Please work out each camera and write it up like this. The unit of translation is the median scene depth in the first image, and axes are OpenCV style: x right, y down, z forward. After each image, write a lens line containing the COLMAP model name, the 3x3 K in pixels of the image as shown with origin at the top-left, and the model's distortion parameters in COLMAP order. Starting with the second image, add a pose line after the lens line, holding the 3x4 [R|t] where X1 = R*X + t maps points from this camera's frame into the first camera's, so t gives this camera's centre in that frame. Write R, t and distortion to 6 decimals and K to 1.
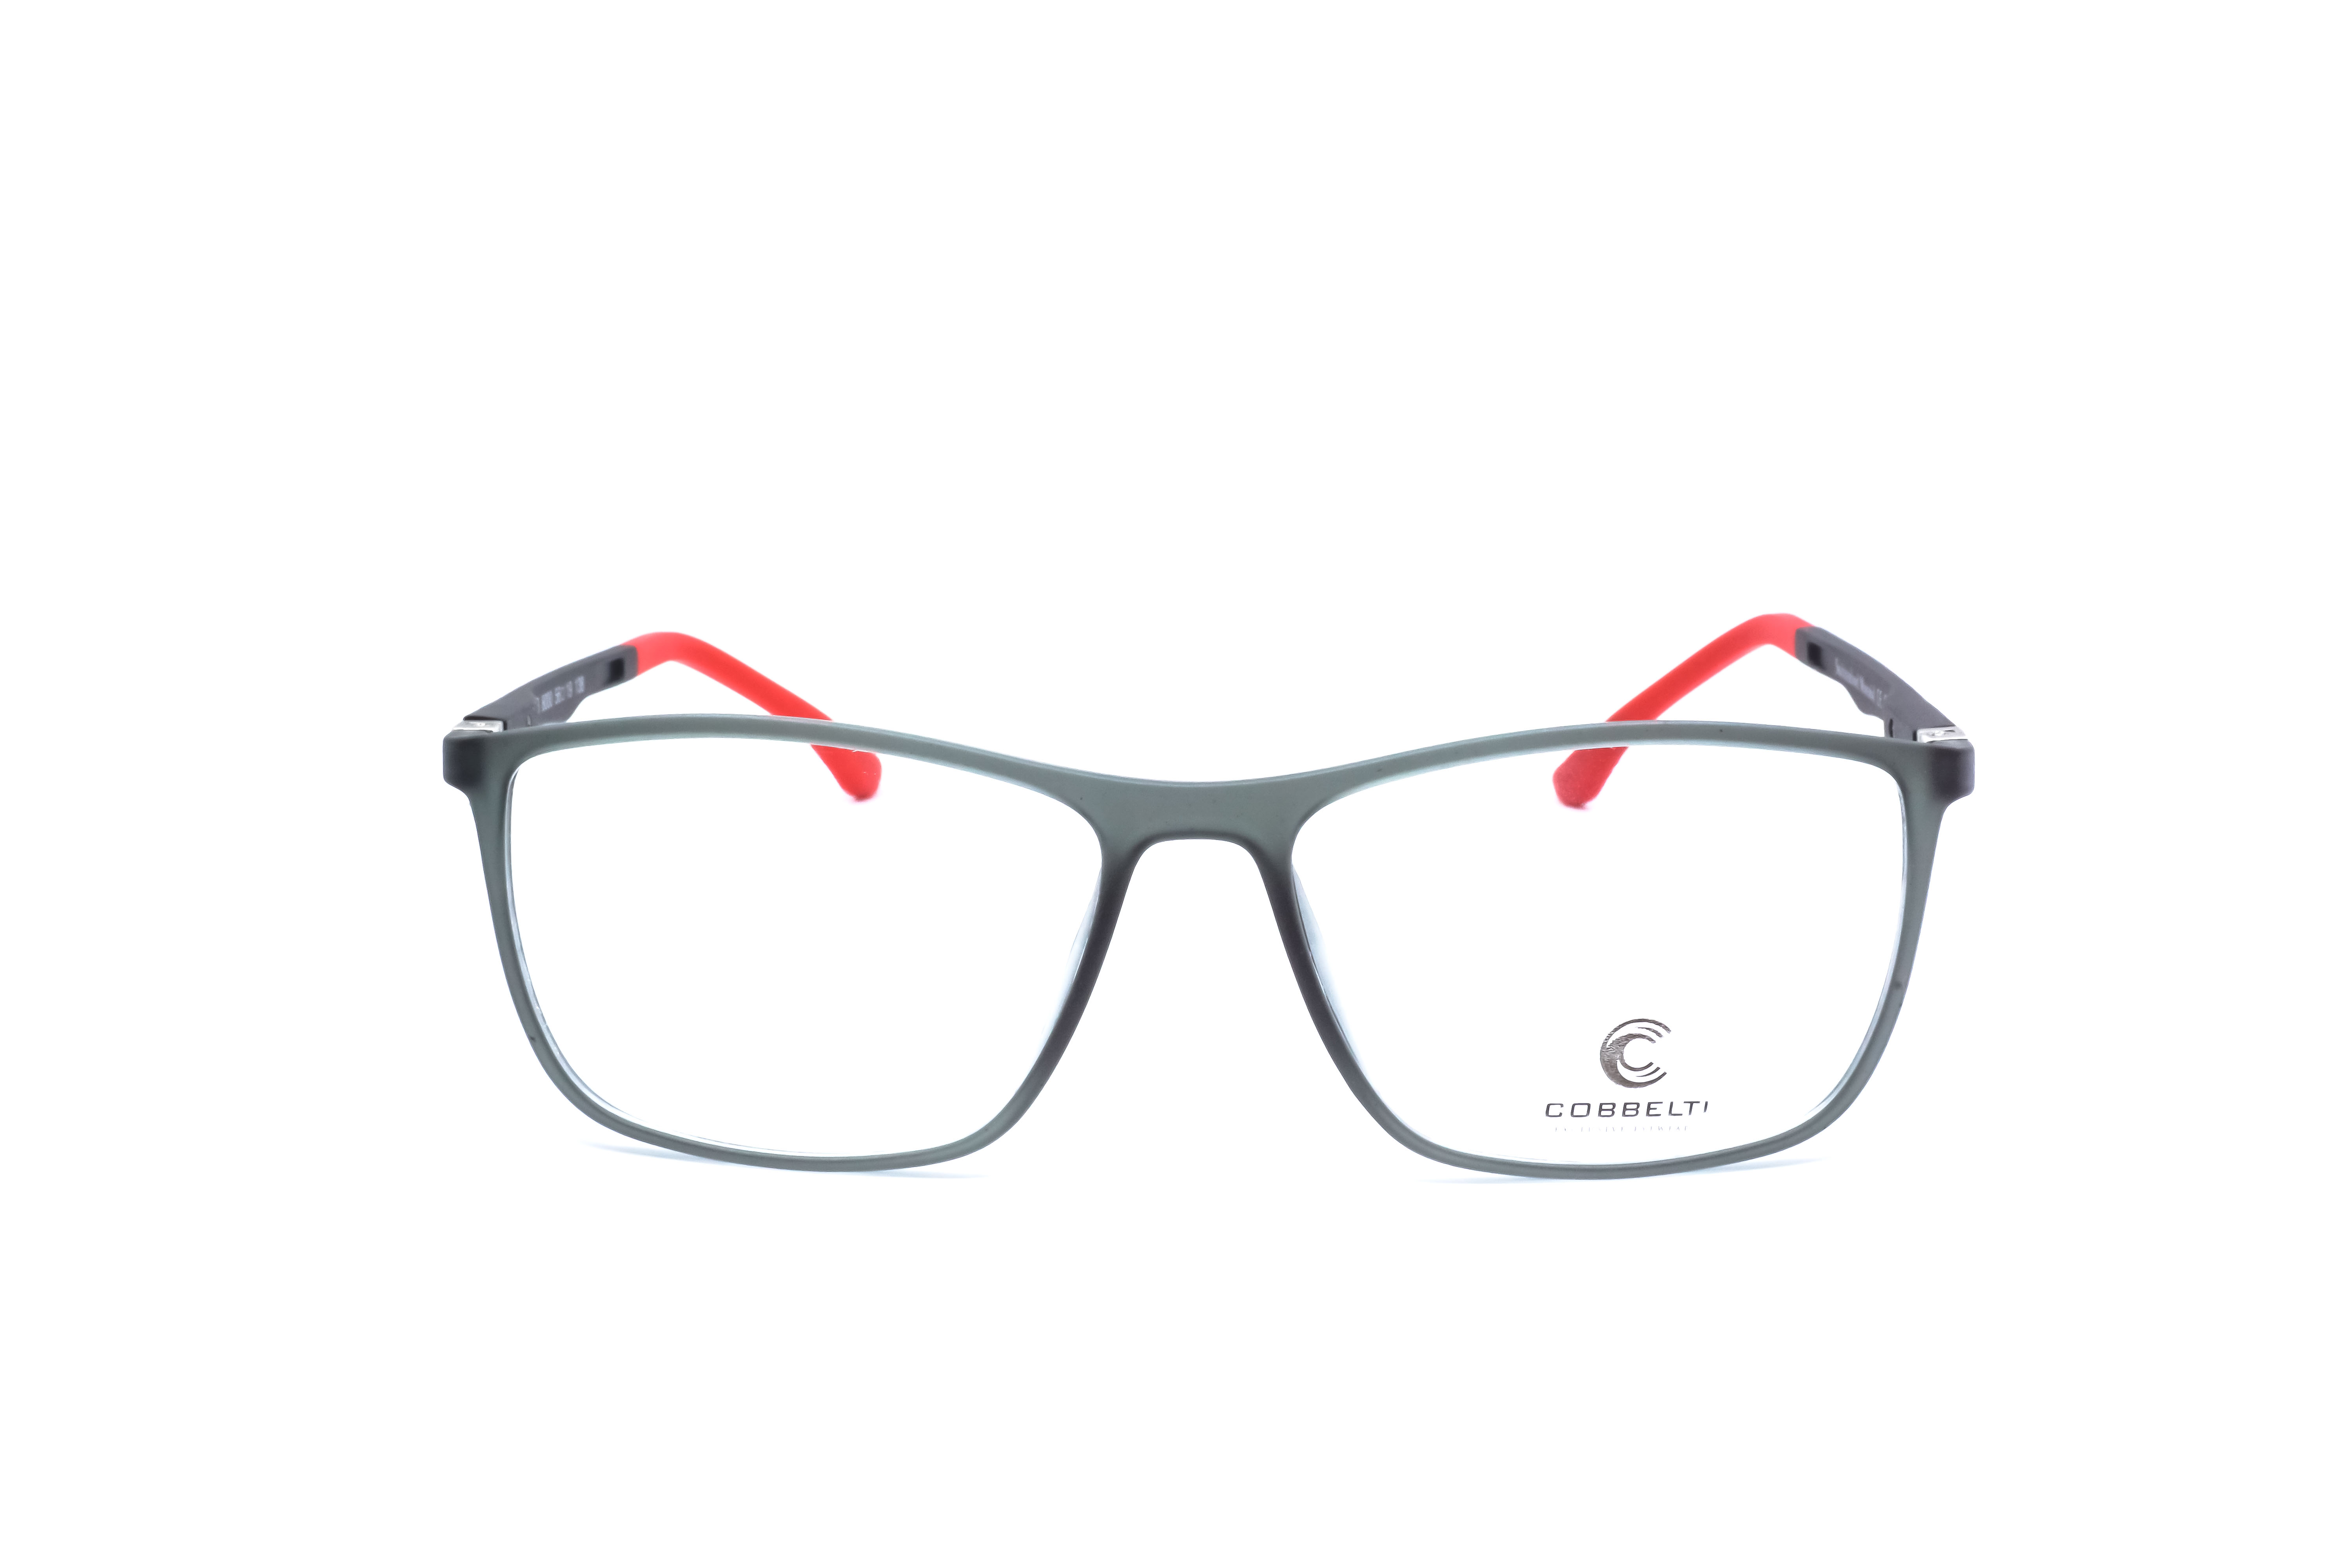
lens RADIAL K [[3366.1, 0, 1176.0], [0, 3366.1, 784.0], [0, 0, 1]] dist [-0.022341, 0.003220]
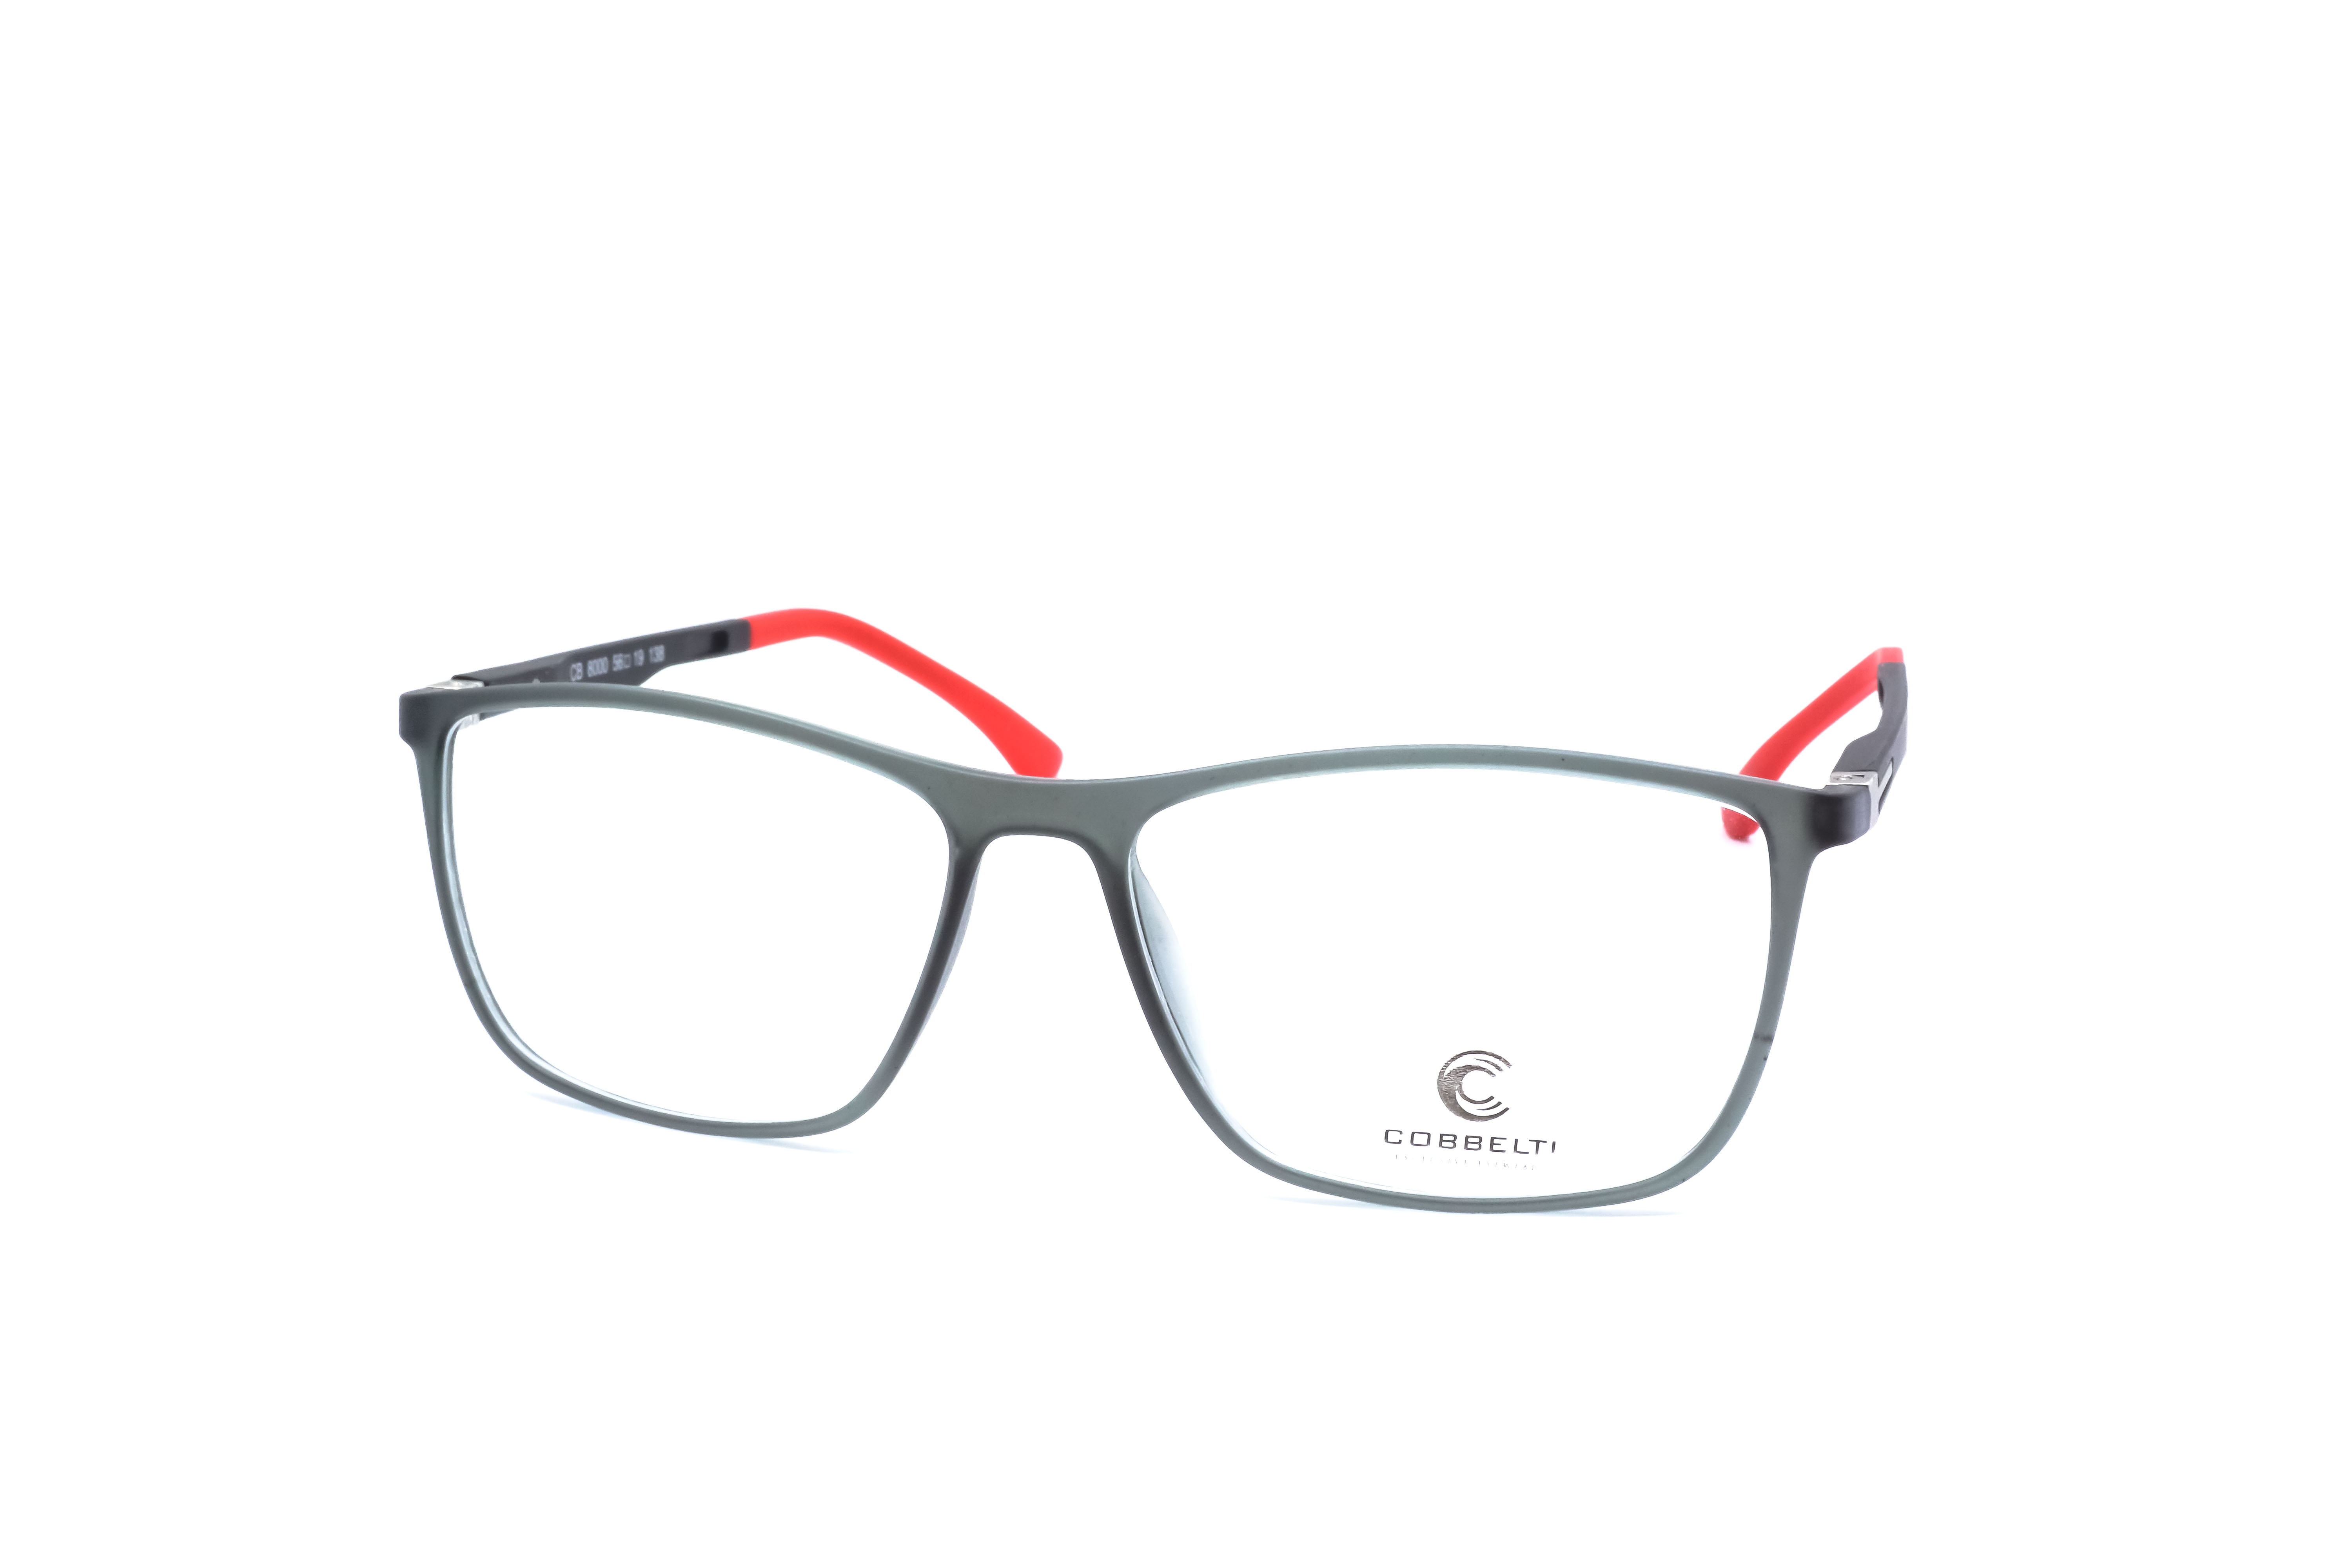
lens RADIAL K [[3366.1, 0, 1176.0], [0, 3366.1, 784.0], [0, 0, 1]] dist [-0.022341, 0.003220]
pose [[0.967618, 0.061926, -0.244705, 0.283178], [-0.062698, 0.998022, 0.004641, -0.006097], [0.244508, 0.010852, 0.969587, 0.033016]]
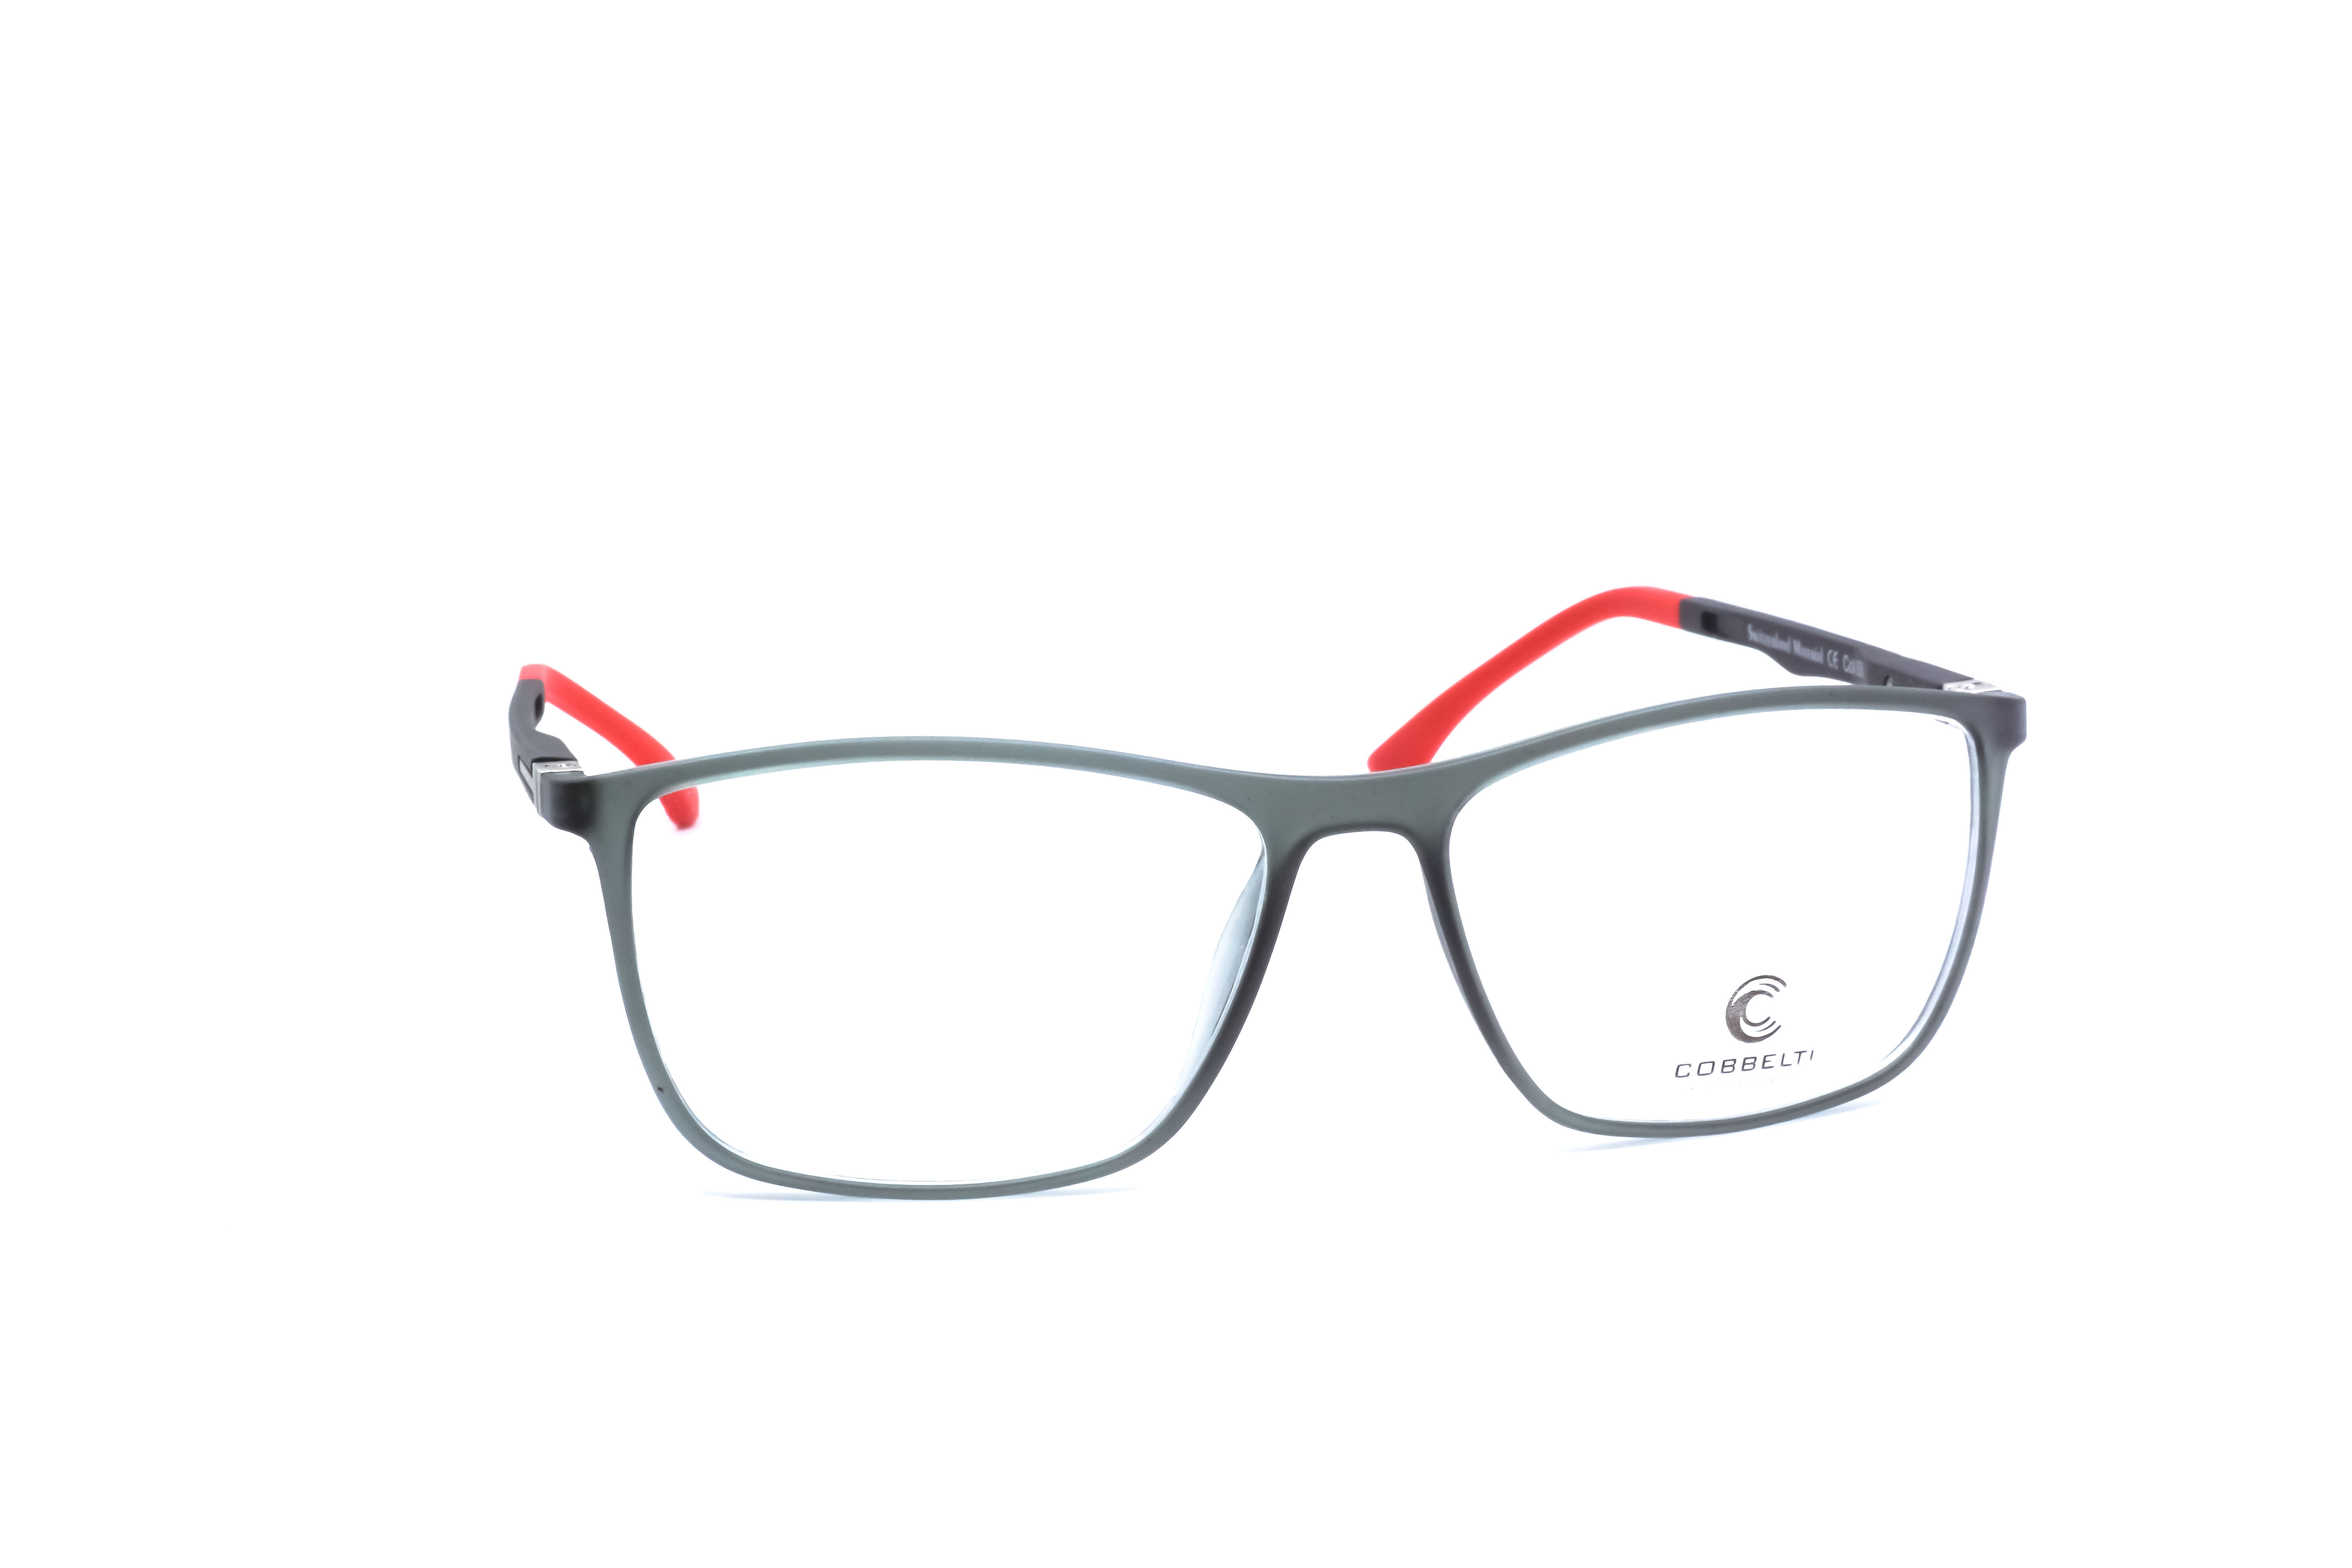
lens RADIAL K [[3366.1, 0, 1176.0], [0, 3366.1, 784.0], [0, 0, 1]] dist [-0.022341, 0.003220]
pose [[0.964429, -0.063699, 0.256551, -0.295834], [0.063962, 0.997925, 0.007327, -0.008431], [-0.256485, 0.009343, 0.966503, 0.040124]]
